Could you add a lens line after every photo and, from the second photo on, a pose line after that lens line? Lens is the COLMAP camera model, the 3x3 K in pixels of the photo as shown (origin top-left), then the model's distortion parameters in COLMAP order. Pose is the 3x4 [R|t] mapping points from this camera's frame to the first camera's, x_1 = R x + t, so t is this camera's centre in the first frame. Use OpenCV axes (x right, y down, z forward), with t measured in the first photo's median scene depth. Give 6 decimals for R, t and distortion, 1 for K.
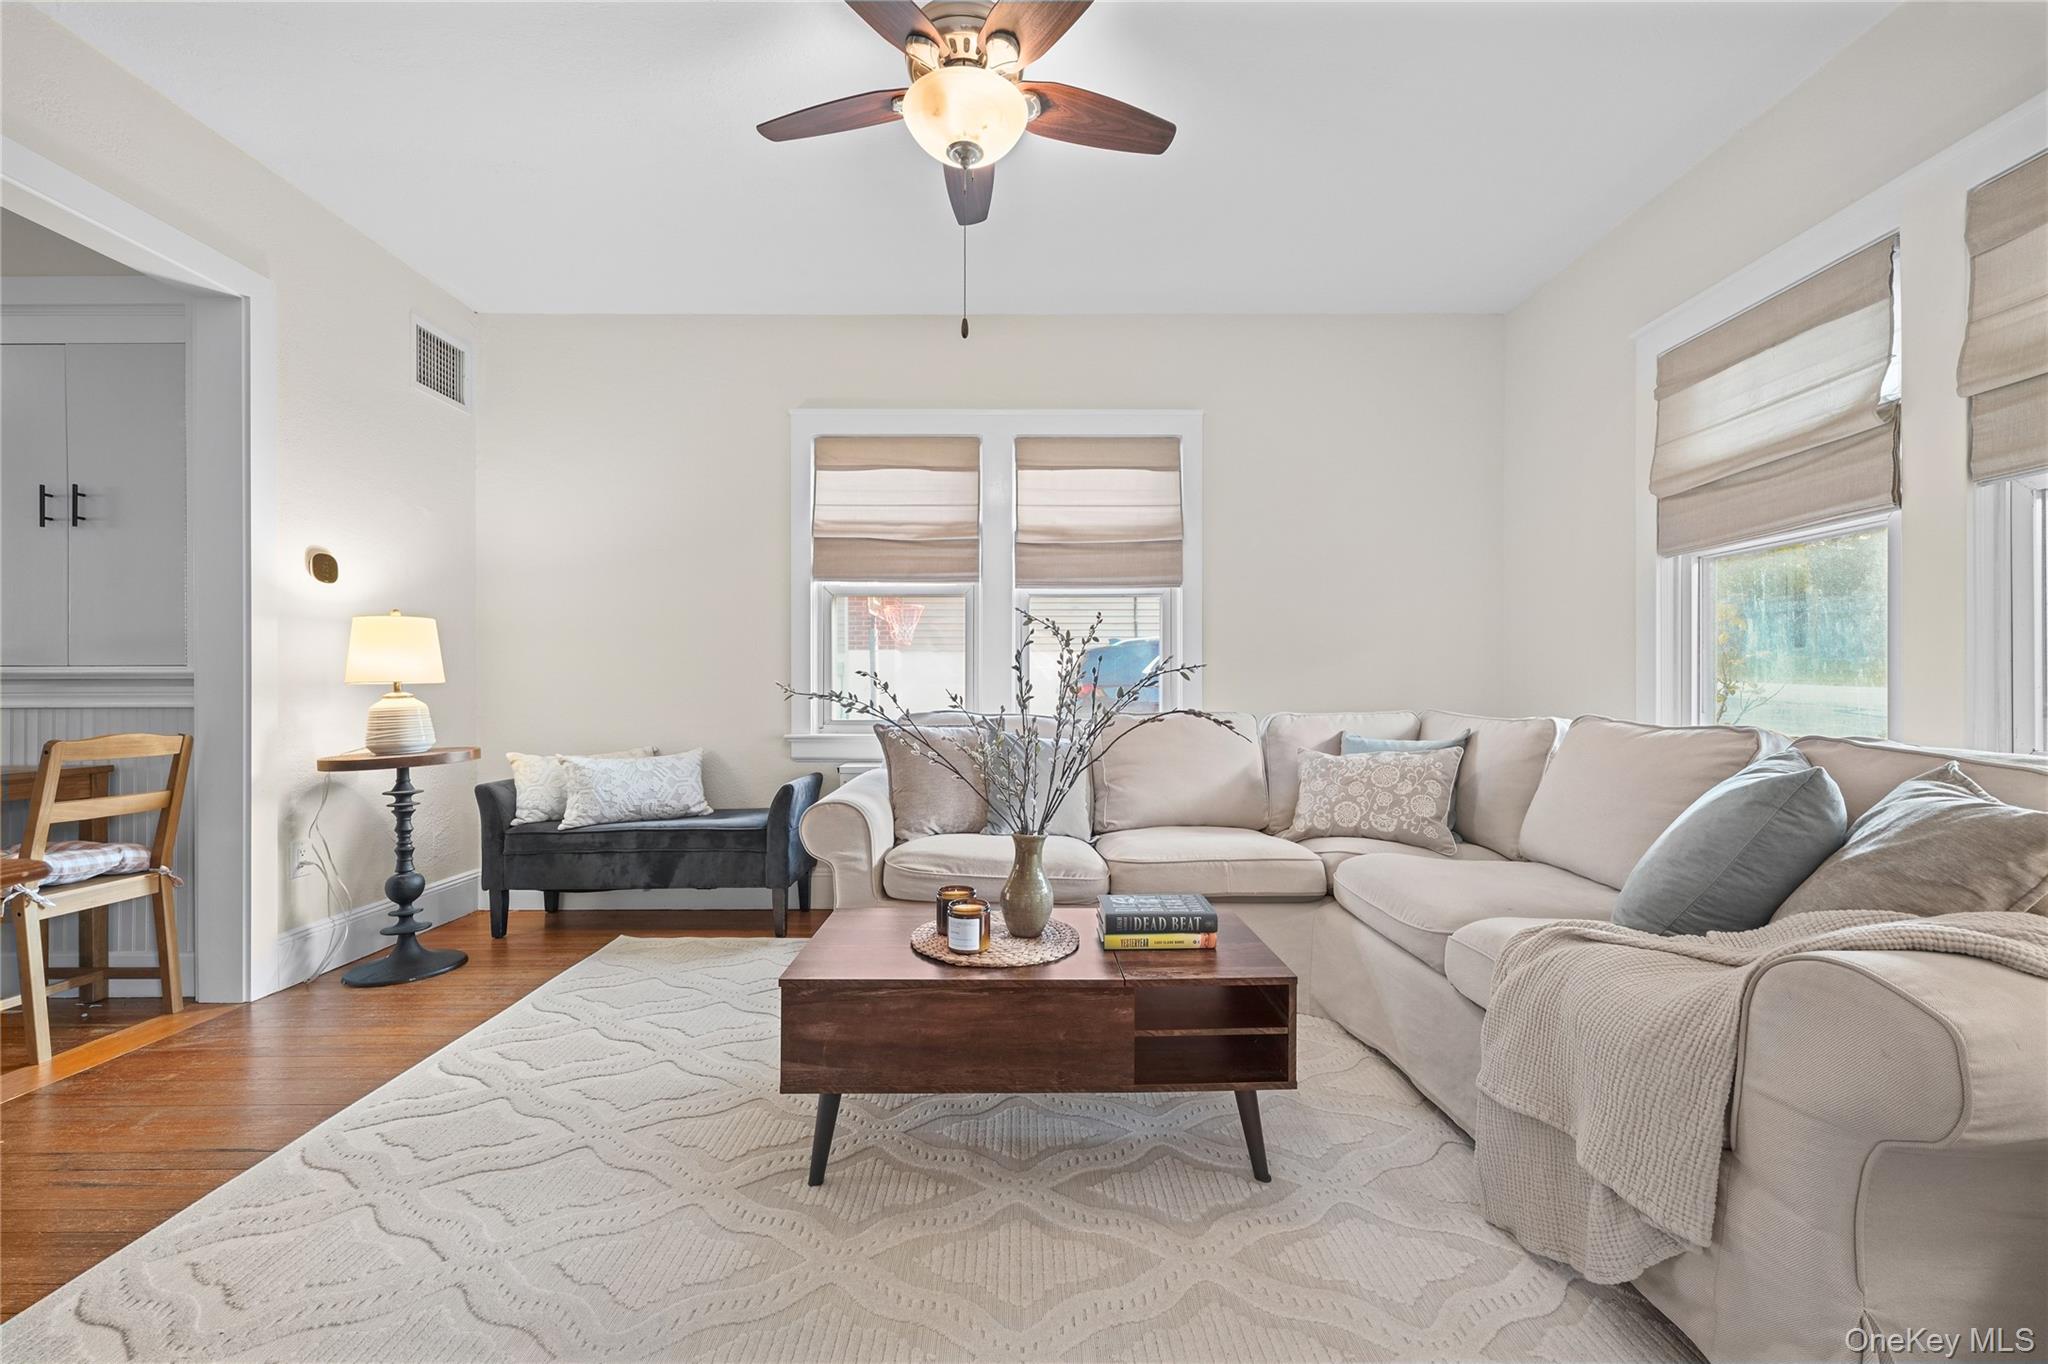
lens RADIAL K [[804.0, 0, 1029.1], [0, 804.0, 692.8], [0, 0, 1]] dist [0.000273, -0.000813]
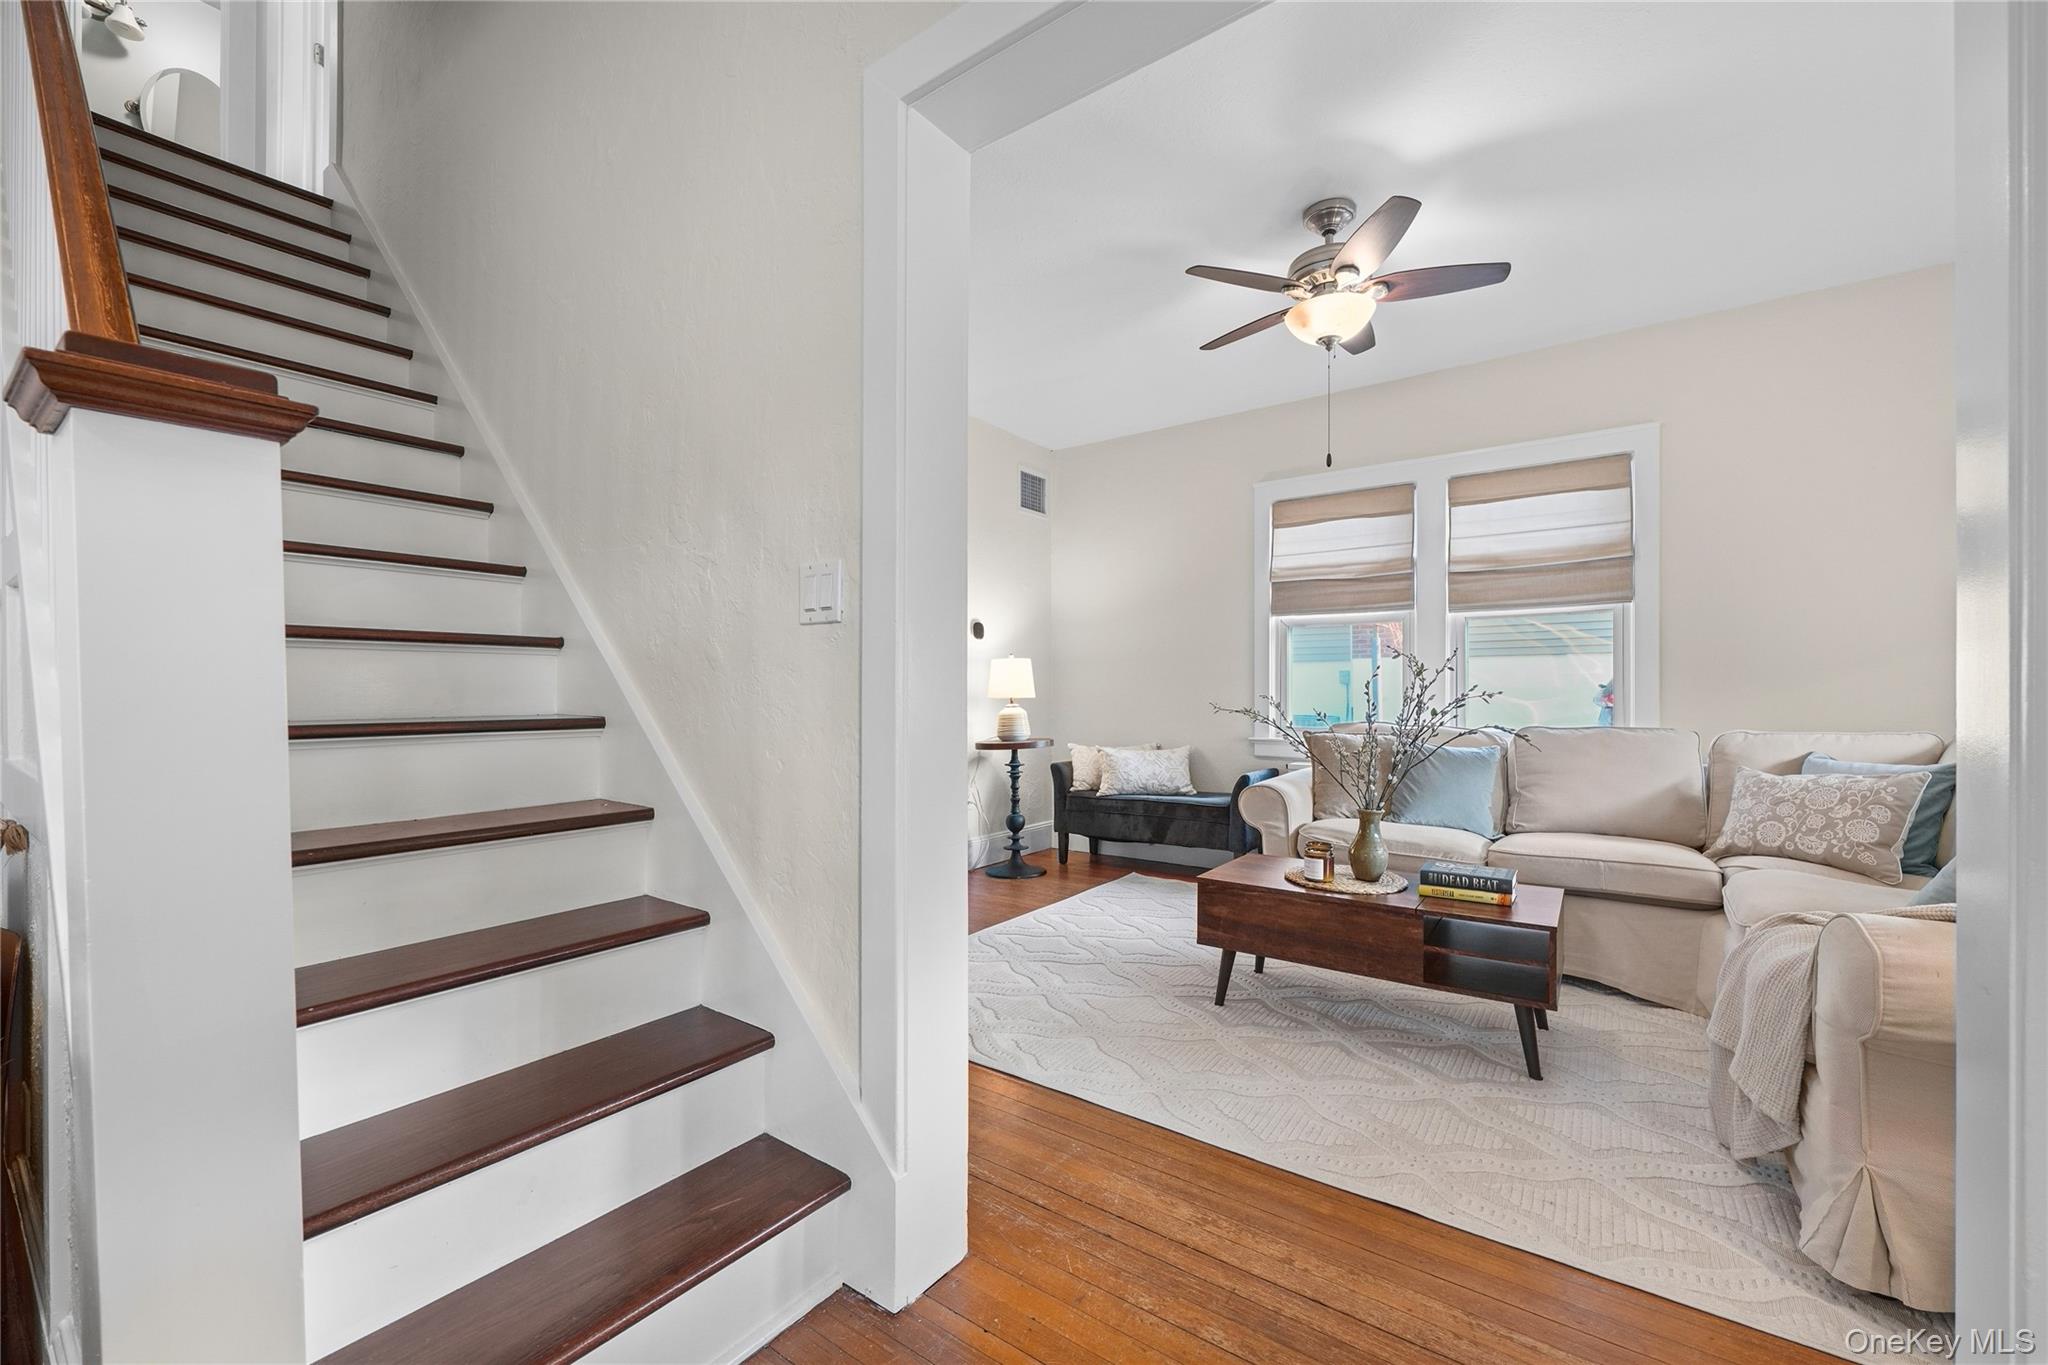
lens RADIAL K [[804.0, 0, 1025.6], [0, 804.0, 689.4], [0, 0, 1]] dist [0.000273, -0.000813]
pose [[0.805581, -0.003427, -0.592476, 0.242444], [-0.002763, 0.999951, -0.009542, -0.016193], [0.592479, 0.009324, 0.805532, -0.354210]]
